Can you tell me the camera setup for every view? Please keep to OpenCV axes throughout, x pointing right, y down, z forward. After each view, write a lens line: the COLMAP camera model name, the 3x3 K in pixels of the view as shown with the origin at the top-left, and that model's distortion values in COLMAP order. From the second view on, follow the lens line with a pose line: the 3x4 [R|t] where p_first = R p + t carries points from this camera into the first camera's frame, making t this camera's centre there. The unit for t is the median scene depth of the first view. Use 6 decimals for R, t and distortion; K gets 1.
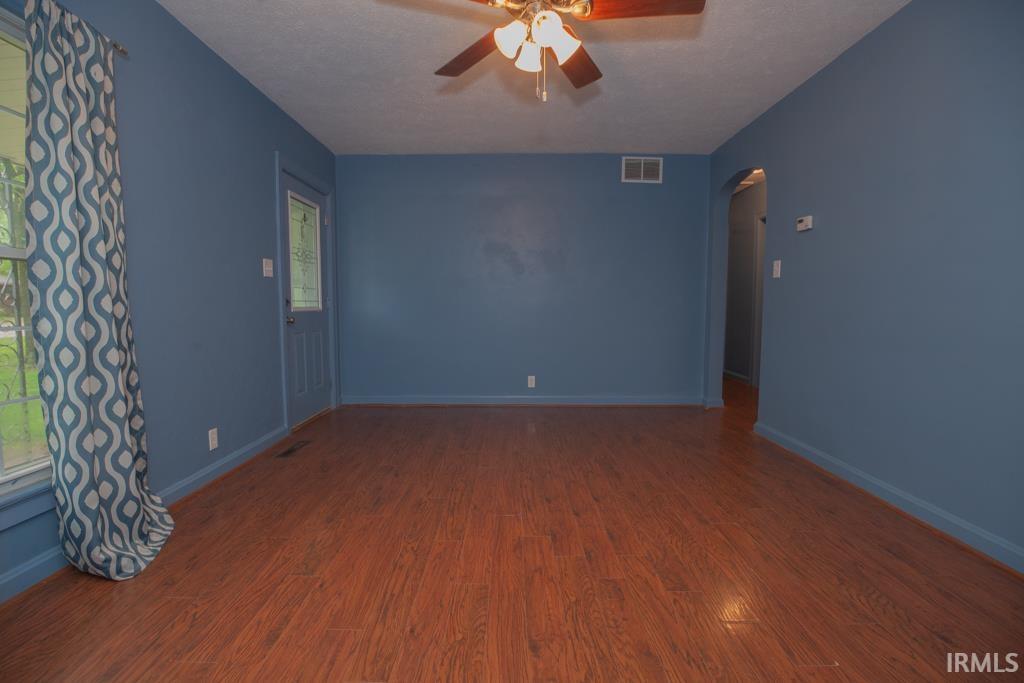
lens RADIAL K [[471.4, 0, 506.0], [0, 471.4, 342.5], [0, 0, 1]] dist [-0.035508, 0.000478]
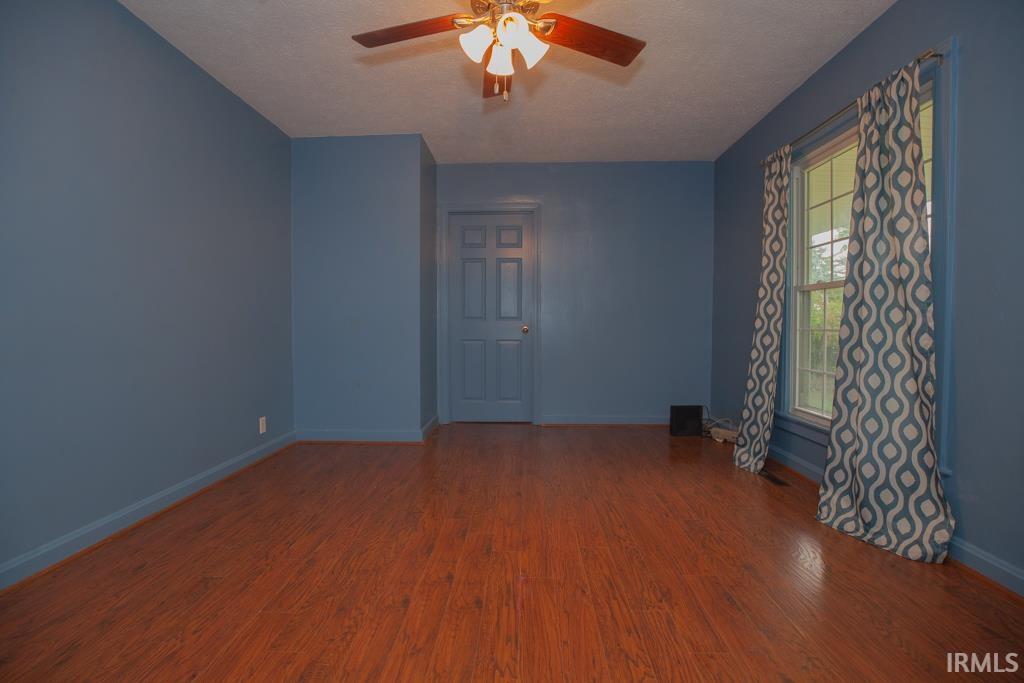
lens RADIAL K [[471.4, 0, 506.0], [0, 471.4, 342.5], [0, 0, 1]] dist [-0.035508, 0.000478]
pose [[-0.999500, 0.001342, 0.031592, 0.032646], [0.005036, 0.993103, 0.117133, -0.124068], [-0.031217, 0.117234, -0.992614, 1.818980]]
